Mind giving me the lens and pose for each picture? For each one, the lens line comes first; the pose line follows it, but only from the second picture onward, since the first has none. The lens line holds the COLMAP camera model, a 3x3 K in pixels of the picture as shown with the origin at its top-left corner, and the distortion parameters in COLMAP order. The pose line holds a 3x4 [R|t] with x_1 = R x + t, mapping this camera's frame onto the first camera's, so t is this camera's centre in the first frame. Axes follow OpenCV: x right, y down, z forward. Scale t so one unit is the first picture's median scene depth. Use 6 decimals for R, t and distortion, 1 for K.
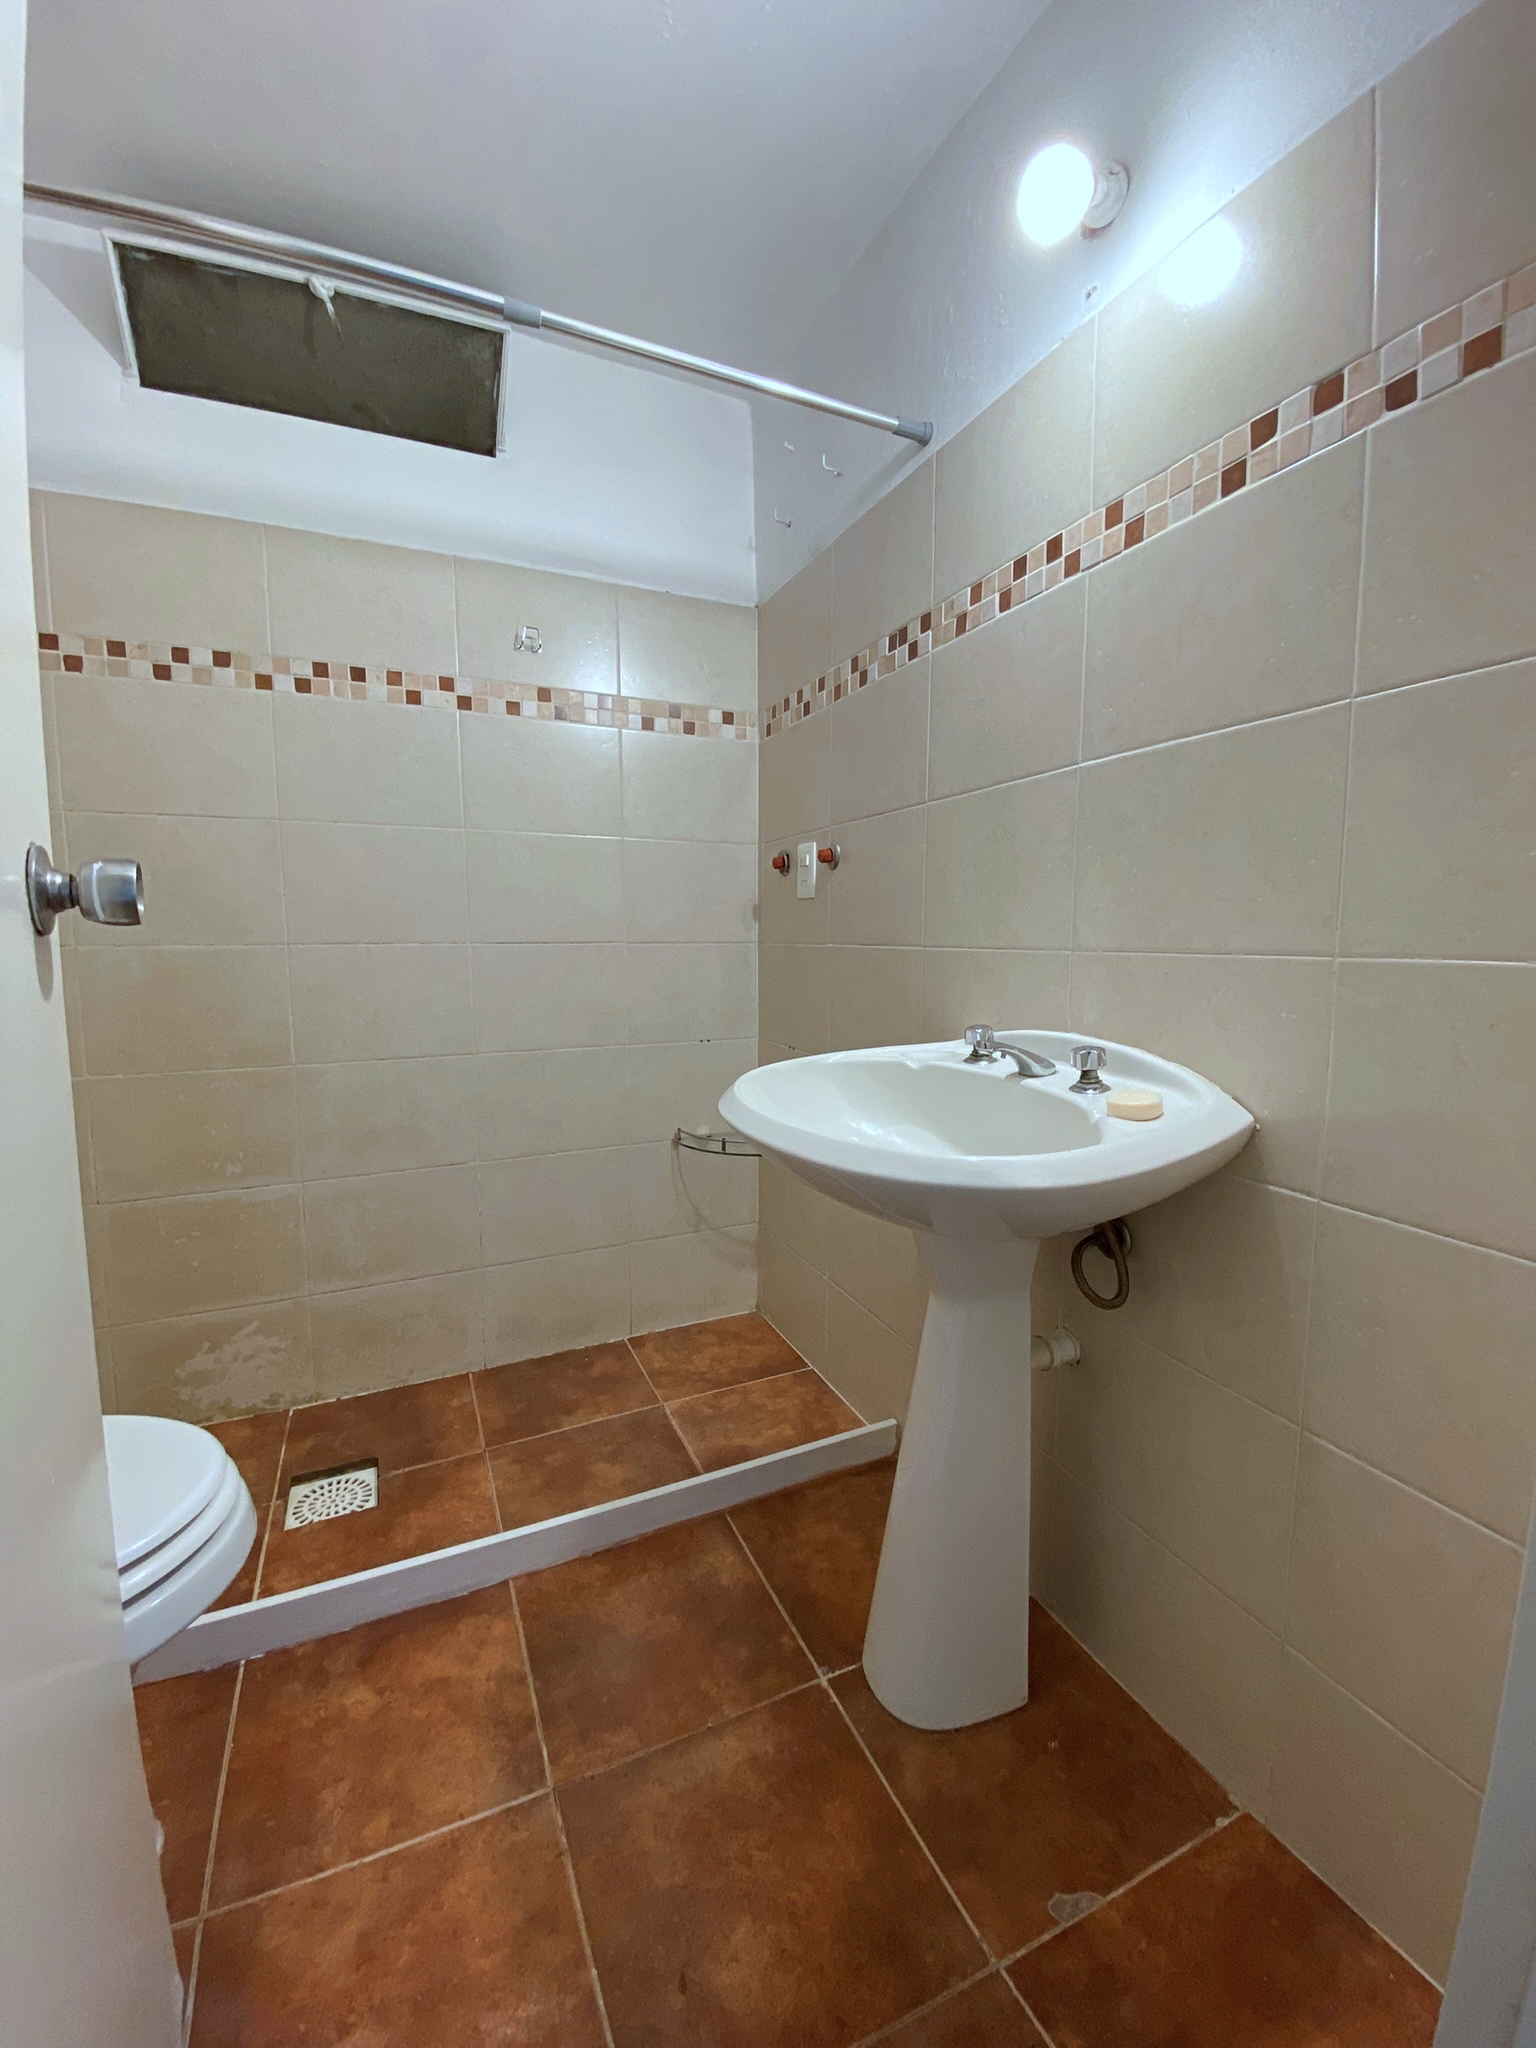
lens RADIAL K [[831.4, 0, 771.8], [0, 831.4, 1020.5], [0, 0, 1]] dist [0.016807, -0.018731]
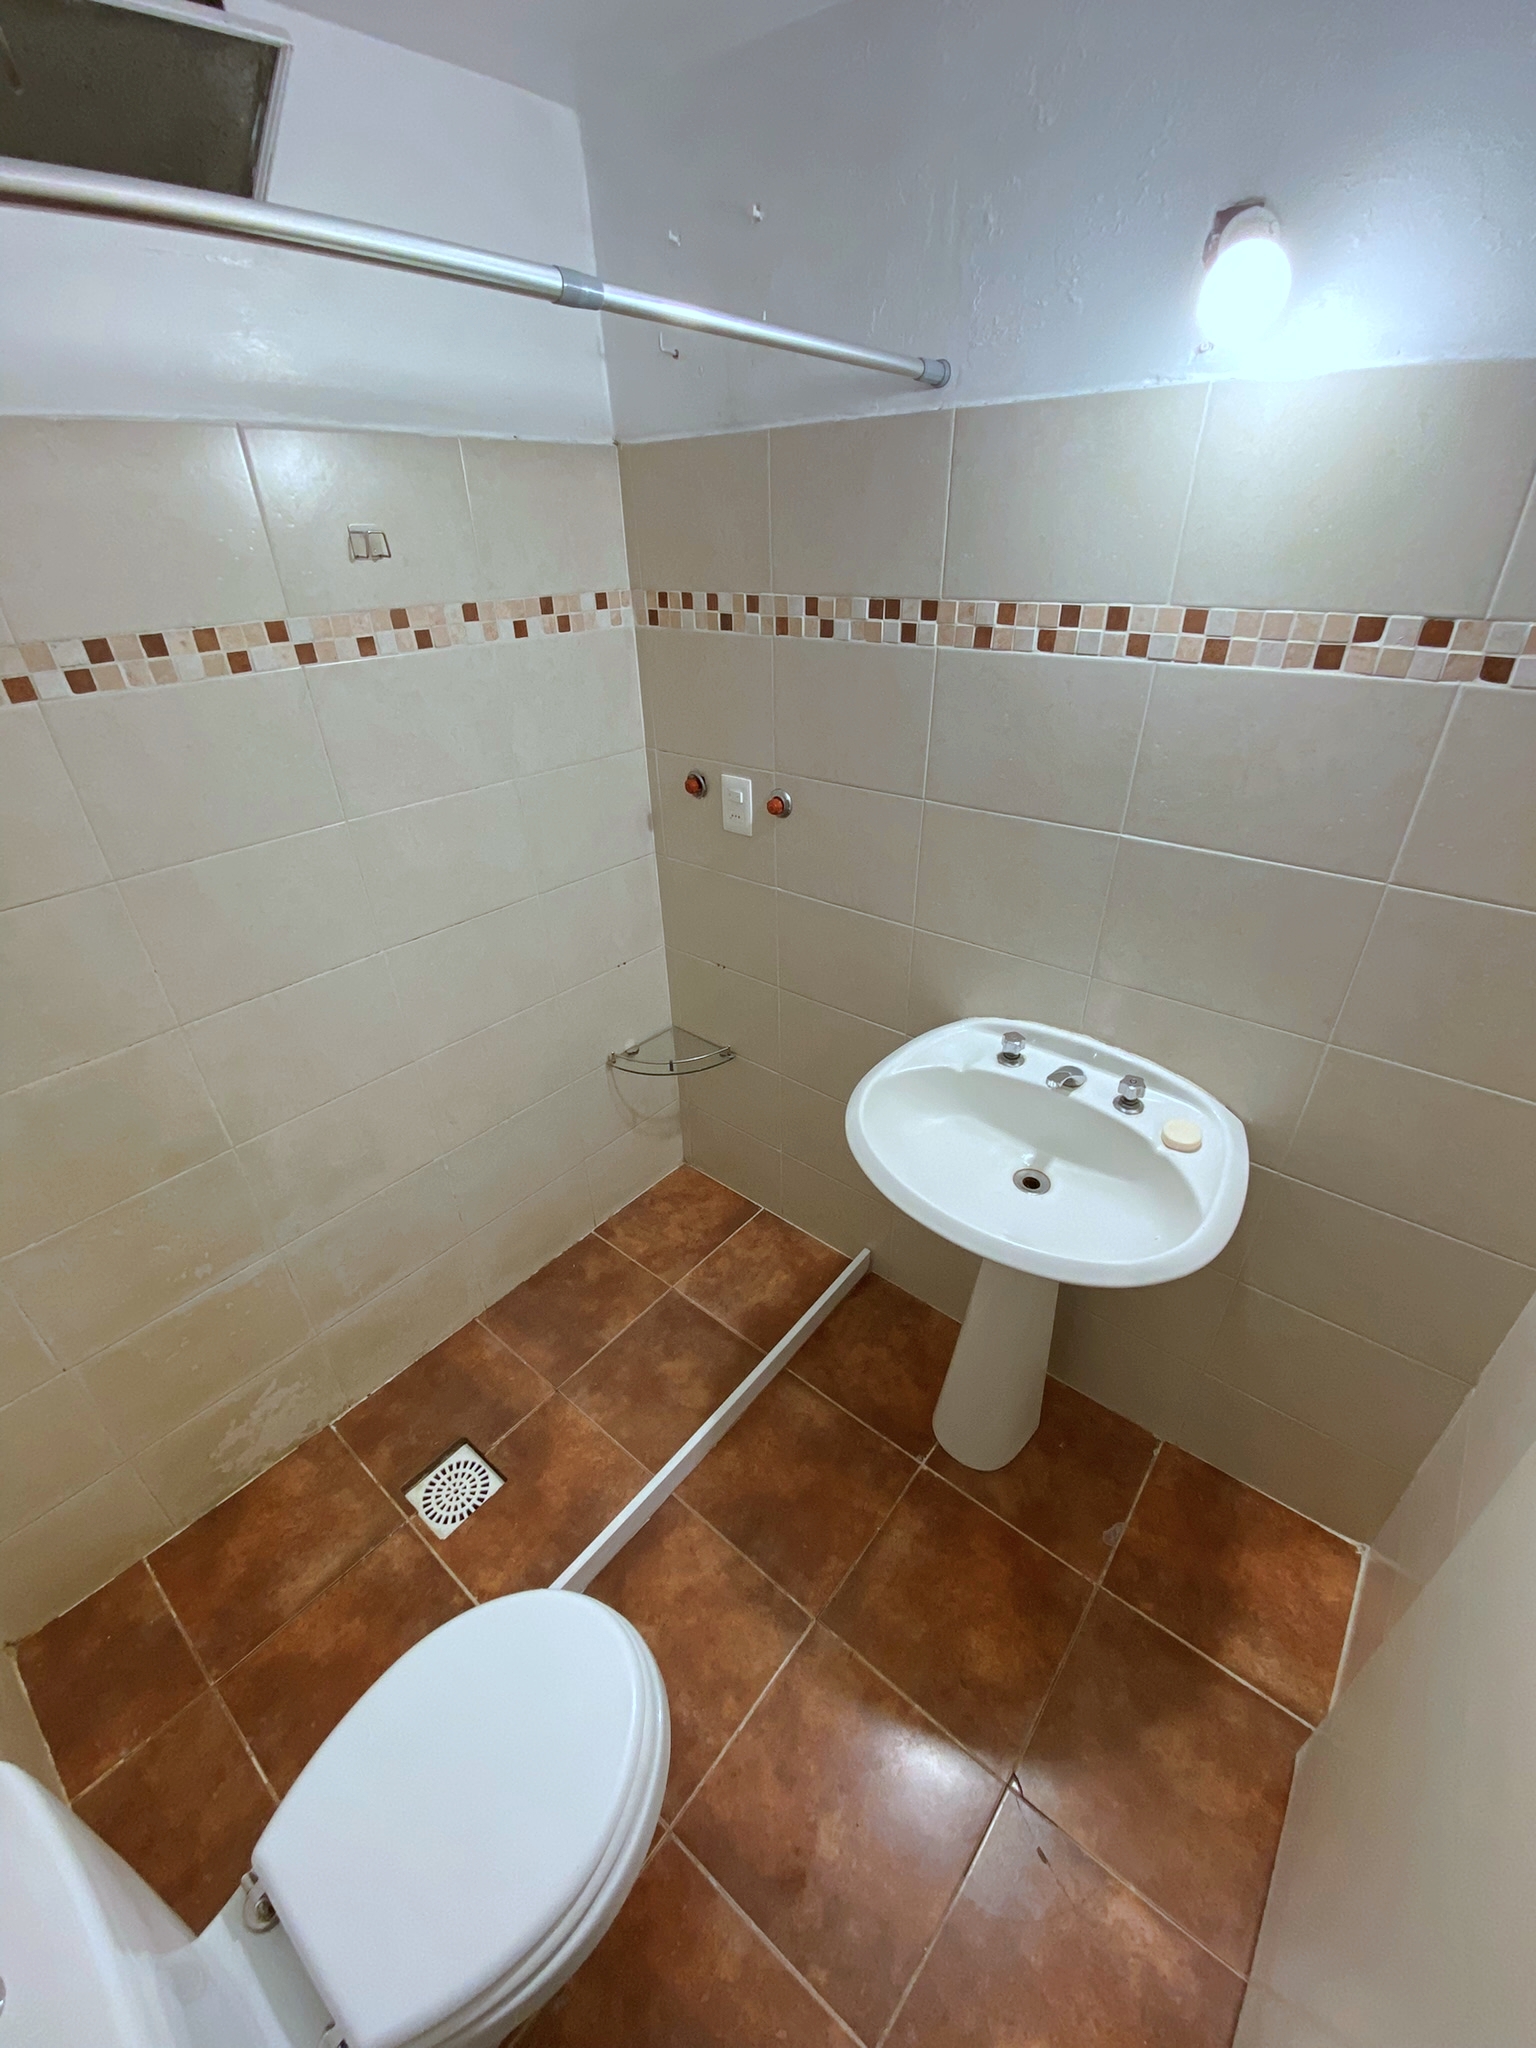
lens RADIAL K [[831.2, 0, 774.1], [0, 831.2, 1018.8], [0, 0, 1]] dist [0.027770, -0.023970]
pose [[0.900179, -0.236852, 0.365486, -0.390742], [0.065326, 0.903128, 0.424374, -0.428146], [-0.430594, -0.358136, 0.828449, 0.111804]]
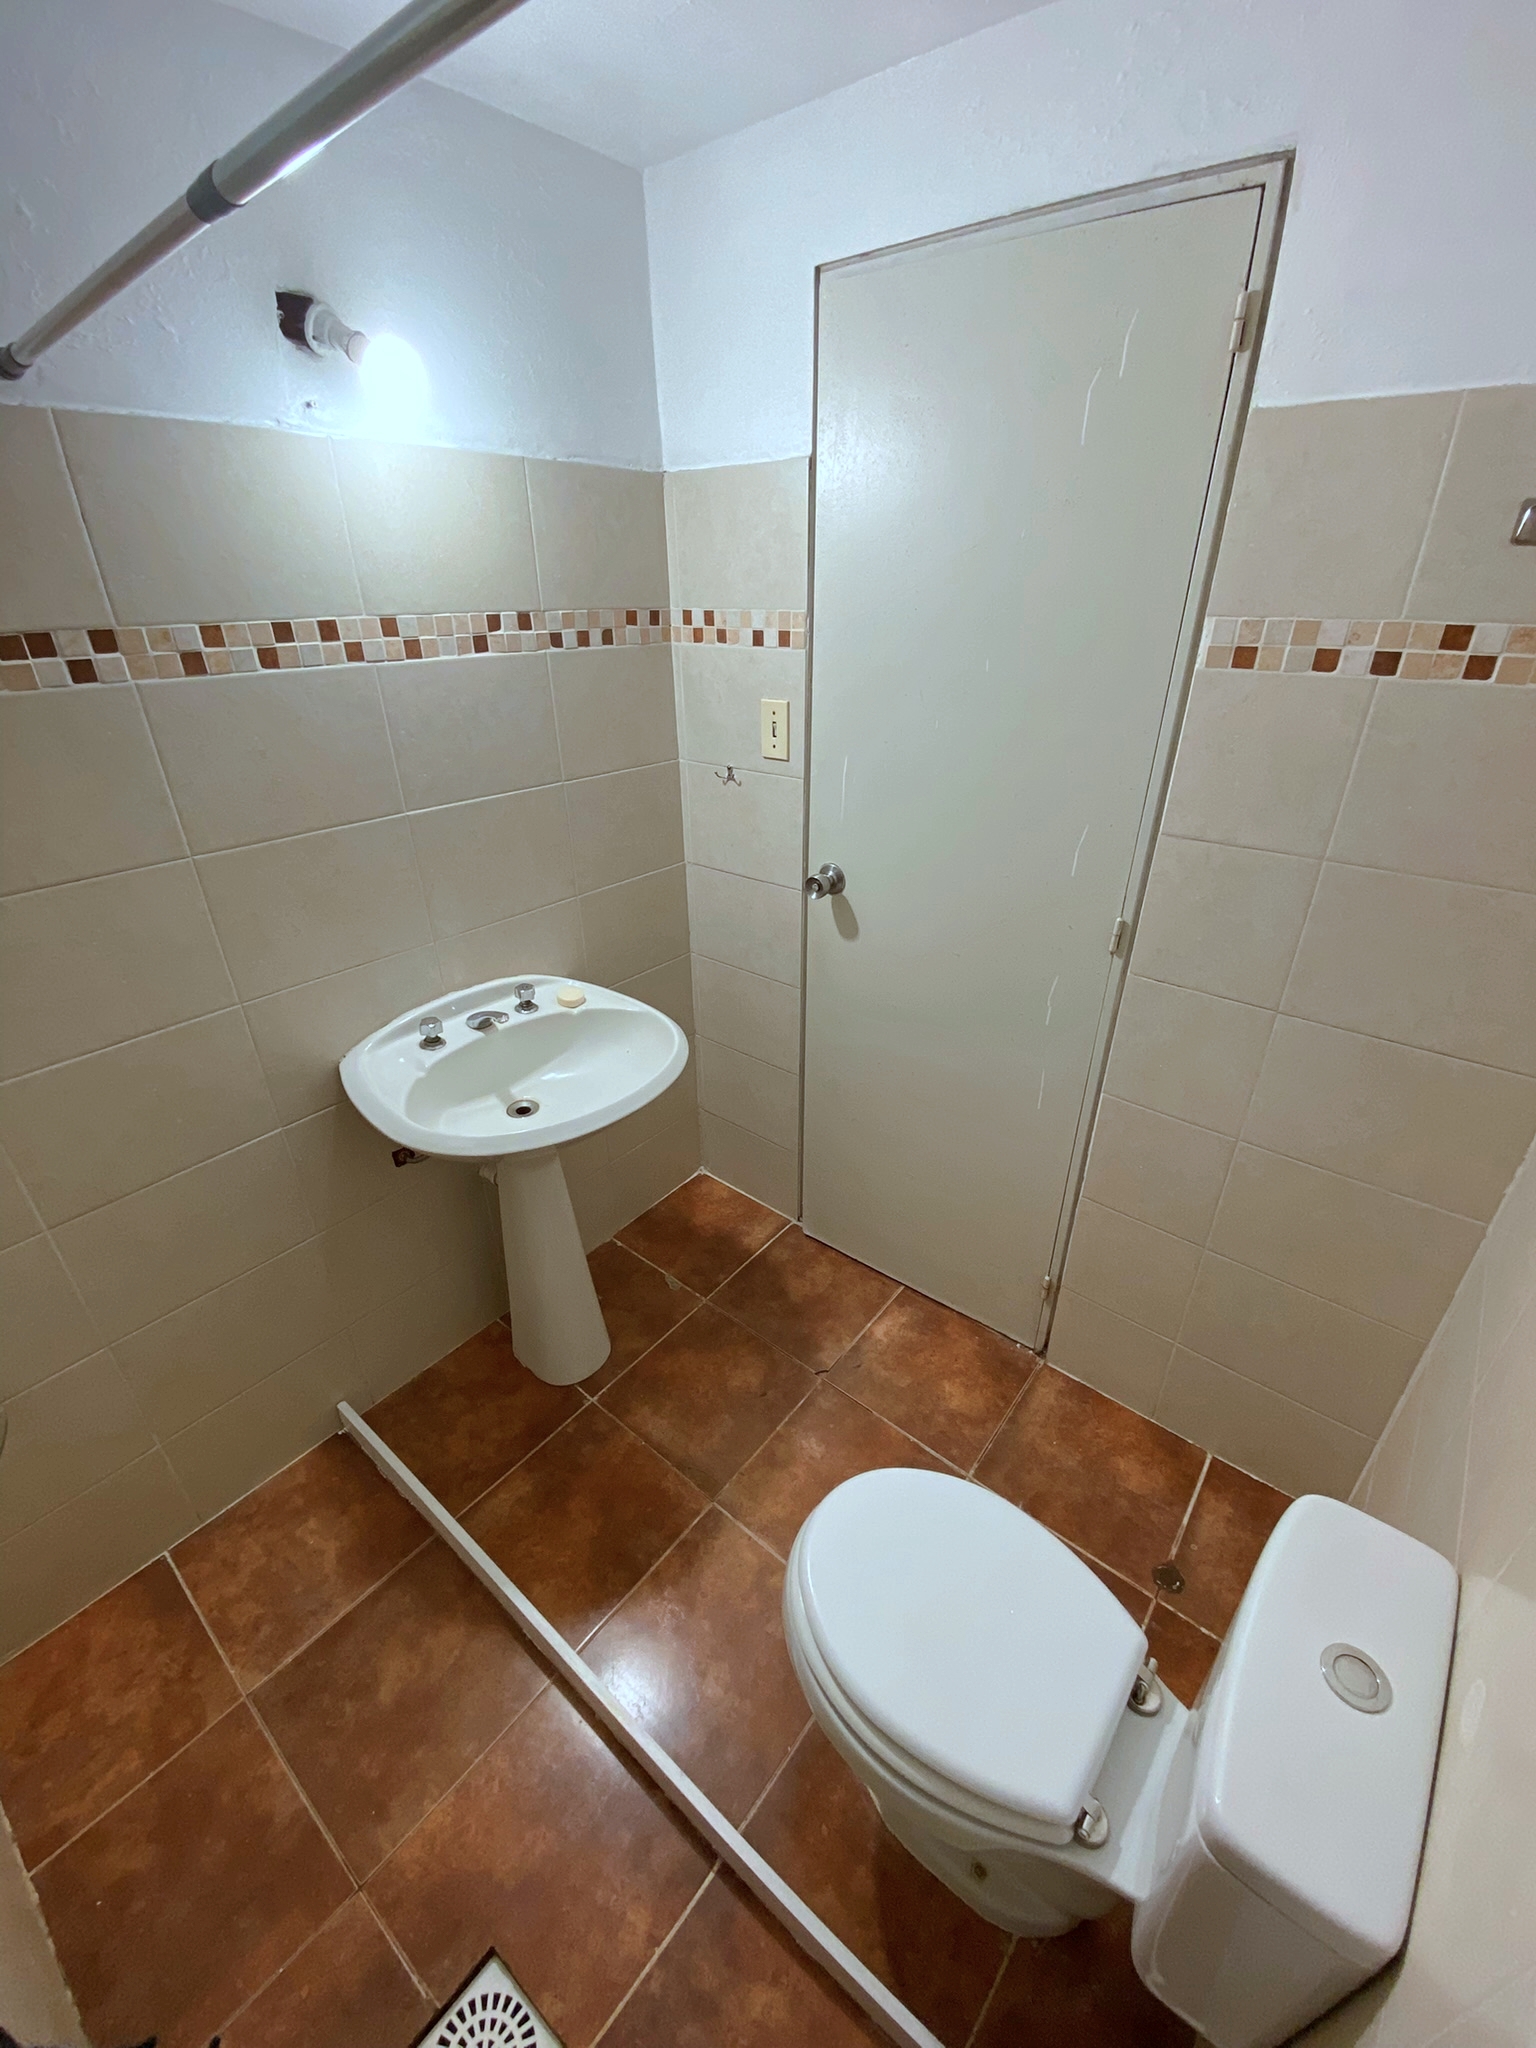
lens RADIAL K [[822.6, 0, 757.1], [0, 822.6, 1023.3], [0, 0, 1]] dist [0.021682, -0.019378]
pose [[-0.424804, -0.416977, 0.803537, -0.771149], [0.109507, 0.857420, 0.502831, -0.446067], [-0.898638, 0.301597, -0.318574, 0.728419]]
